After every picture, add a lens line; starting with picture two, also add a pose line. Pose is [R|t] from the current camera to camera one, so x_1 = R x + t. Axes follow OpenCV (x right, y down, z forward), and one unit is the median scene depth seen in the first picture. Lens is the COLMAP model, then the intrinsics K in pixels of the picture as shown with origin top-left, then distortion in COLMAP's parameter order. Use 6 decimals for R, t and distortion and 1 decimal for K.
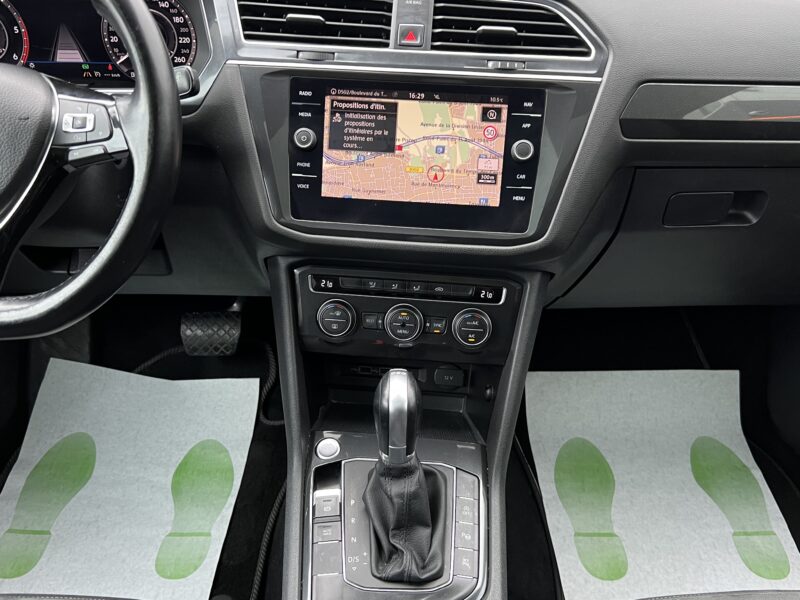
lens RADIAL K [[712.4, 0, 398.5], [0, 712.4, 310.4], [0, 0, 1]] dist [0.014676, -0.012118]
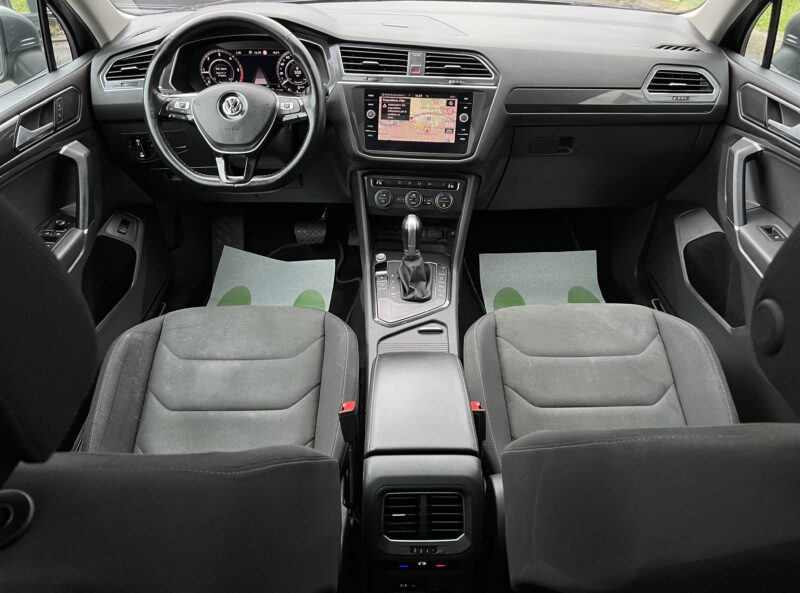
lens RADIAL K [[549.6, 0, 400.0], [0, 549.6, 296.5], [0, 0, 1]] dist [-0.002813, -0.002017]
pose [[0.999841, -0.008899, -0.015477, -0.013429], [0.009306, 0.999608, 0.026397, 0.307044], [0.015236, -0.026536, 0.999532, -0.812397]]
